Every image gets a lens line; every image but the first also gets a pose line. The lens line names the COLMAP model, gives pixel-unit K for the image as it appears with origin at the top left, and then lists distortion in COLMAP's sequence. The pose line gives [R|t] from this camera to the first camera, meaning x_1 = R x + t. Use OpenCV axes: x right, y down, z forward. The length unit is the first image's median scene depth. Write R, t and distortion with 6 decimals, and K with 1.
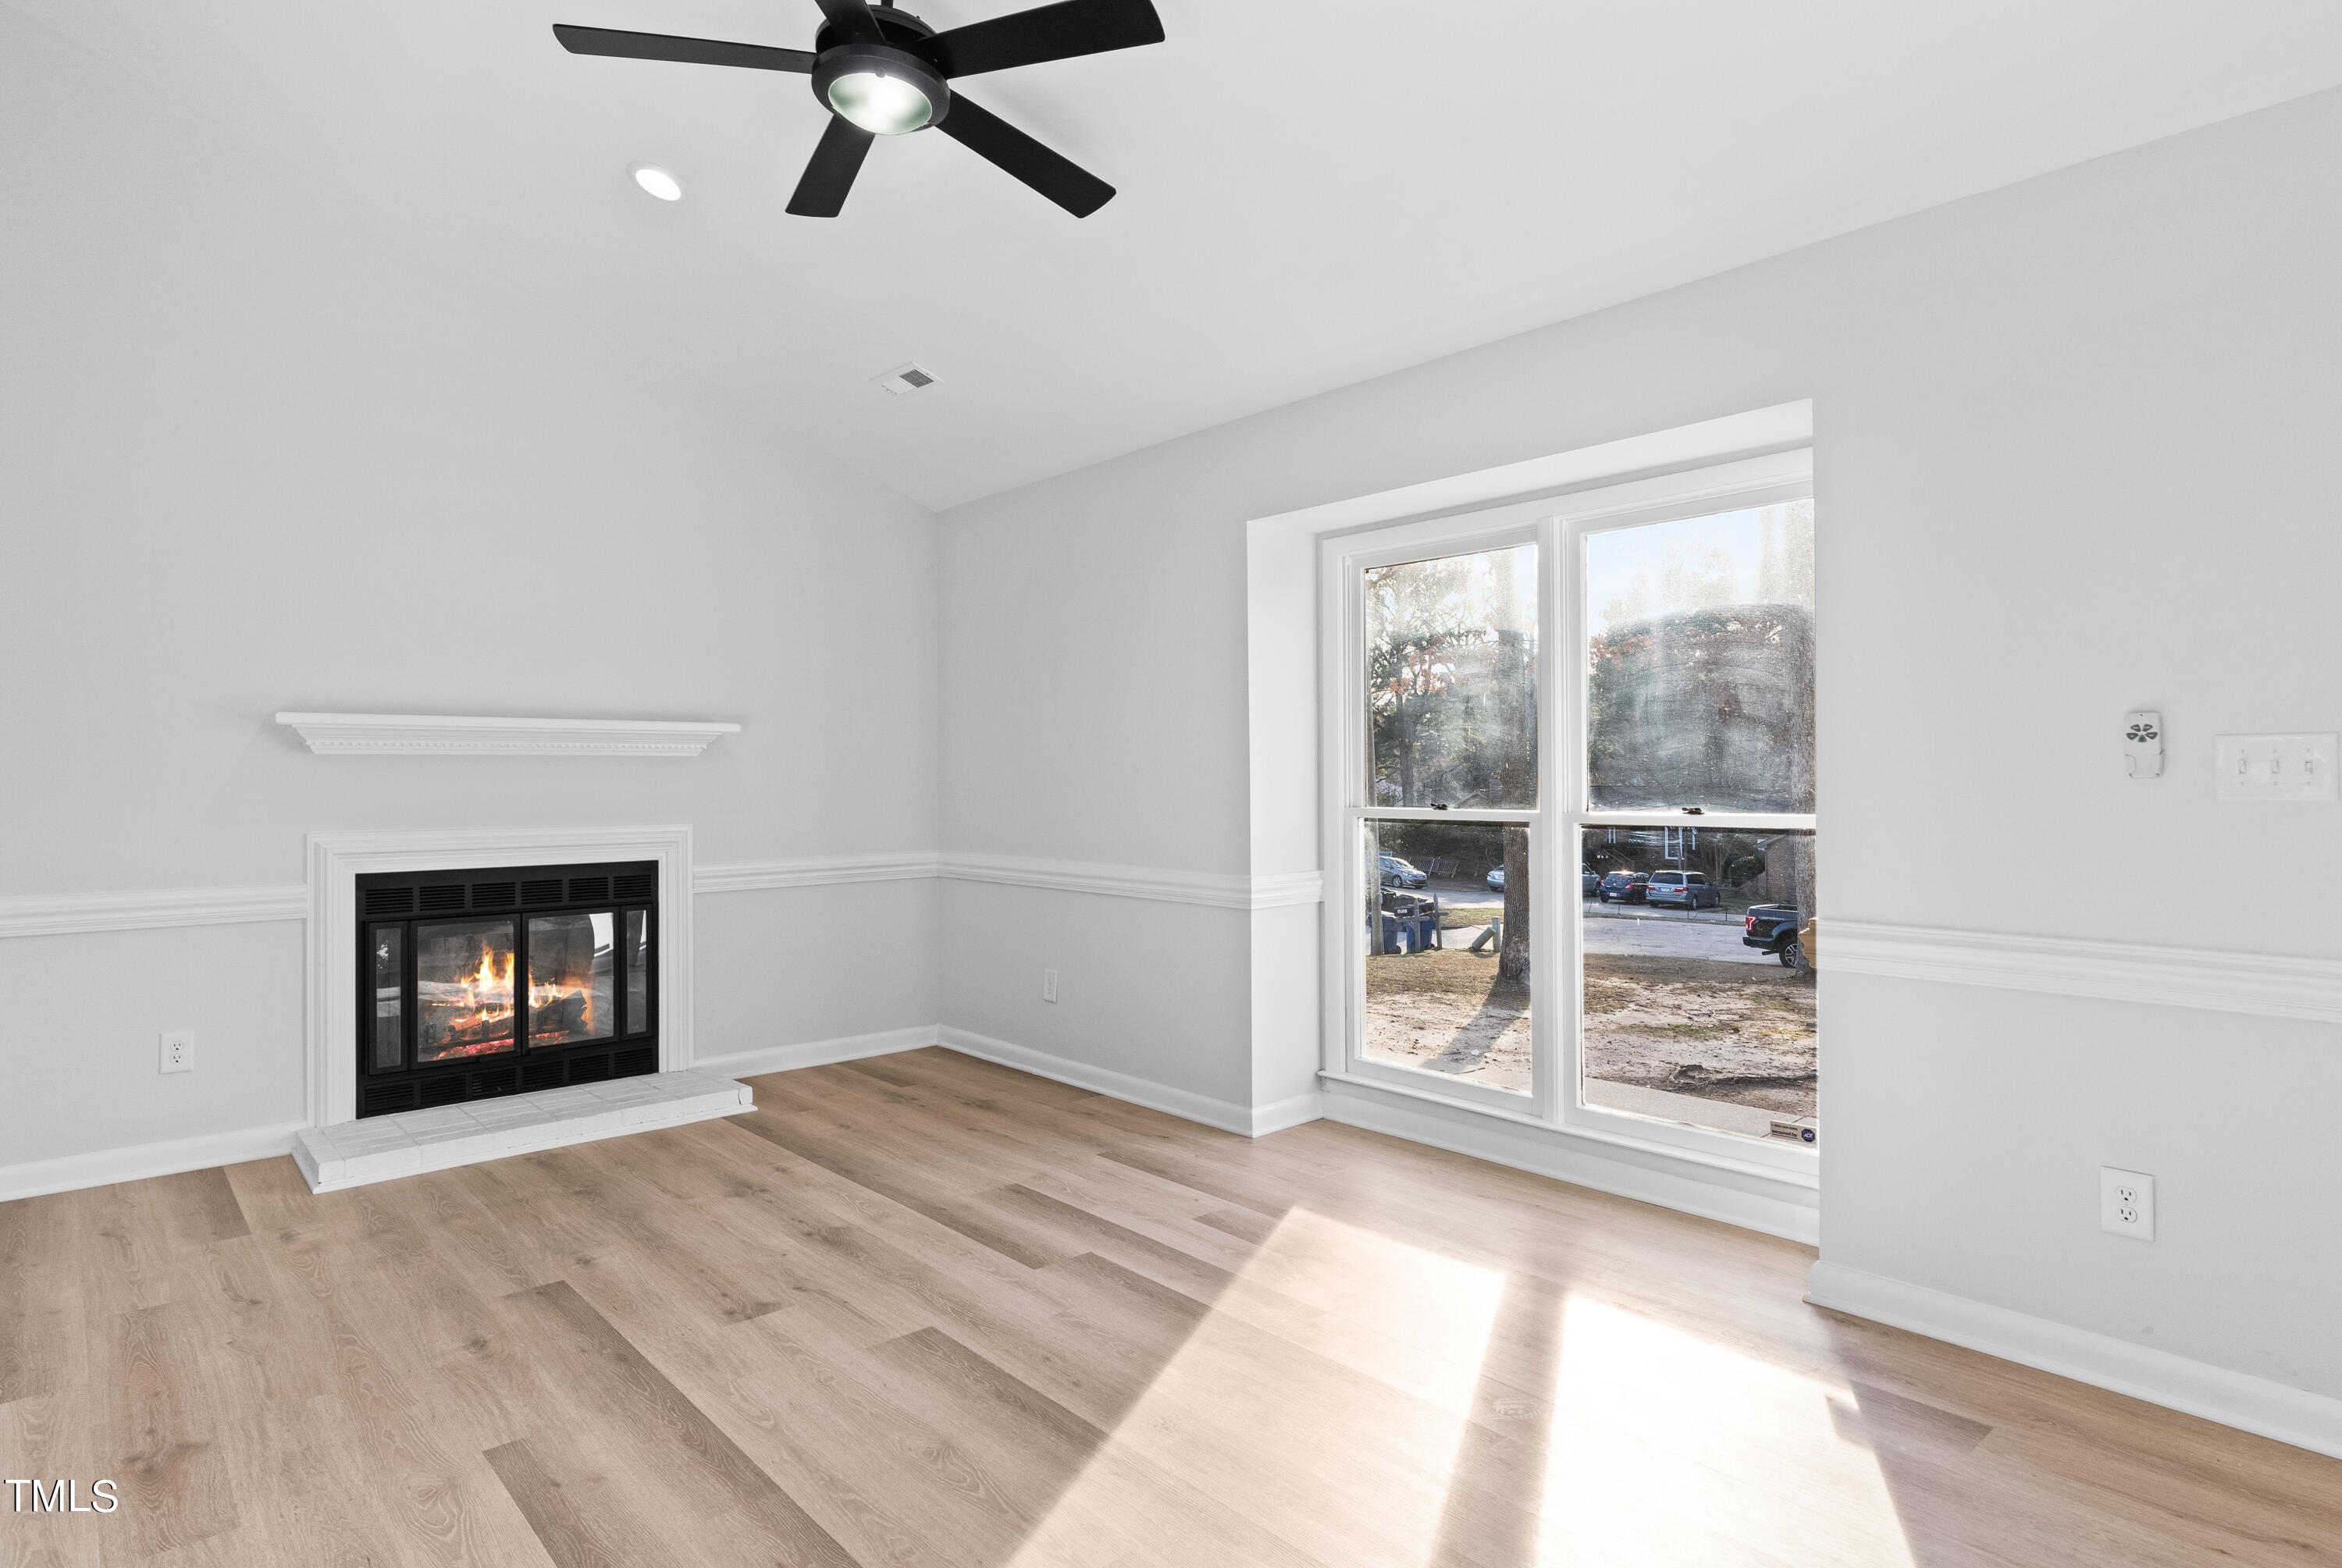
lens RADIAL K [[1265.2, 0, 1159.6], [0, 1265.2, 762.2], [0, 0, 1]] dist [-0.004099, -0.001072]
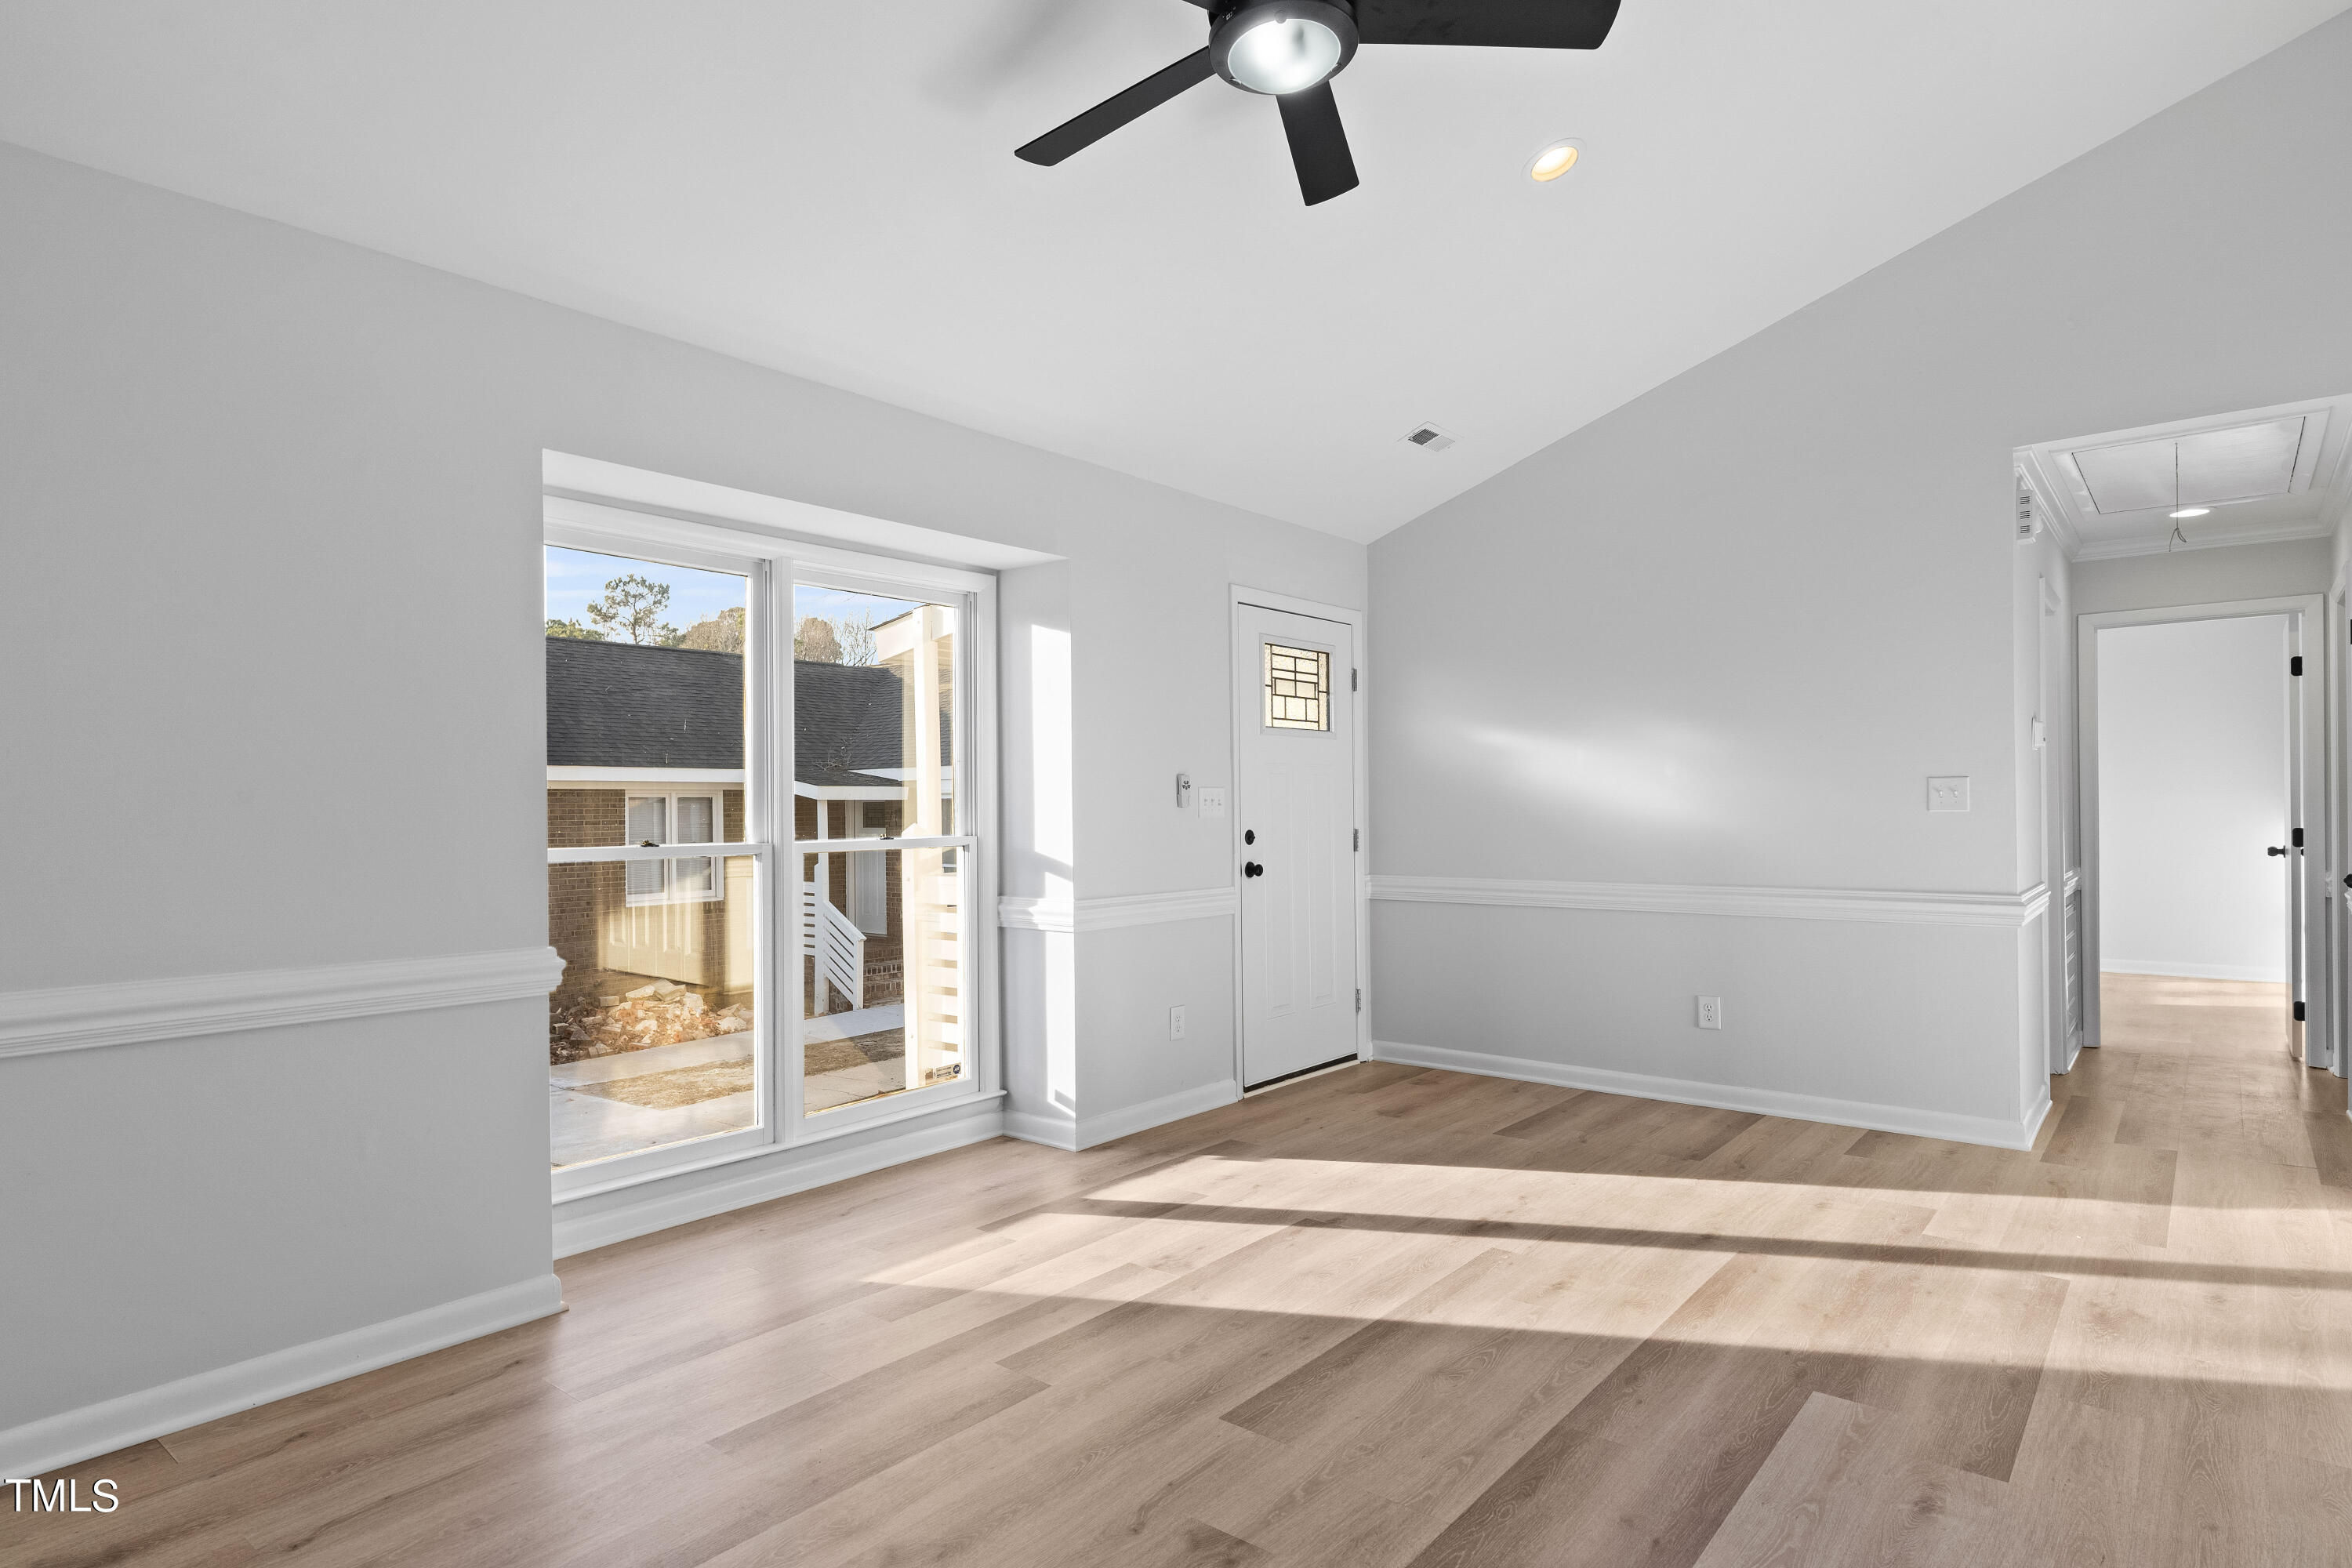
lens RADIAL K [[1258.2, 0, 1188.1], [0, 1258.2, 798.5], [0, 0, 1]] dist [0.000675, -0.000225]
pose [[-0.163067, 0.012046, 0.986542, -1.104080], [-0.002881, 0.999915, -0.012685, 0.022054], [-0.986611, -0.004911, -0.163018, 1.220575]]
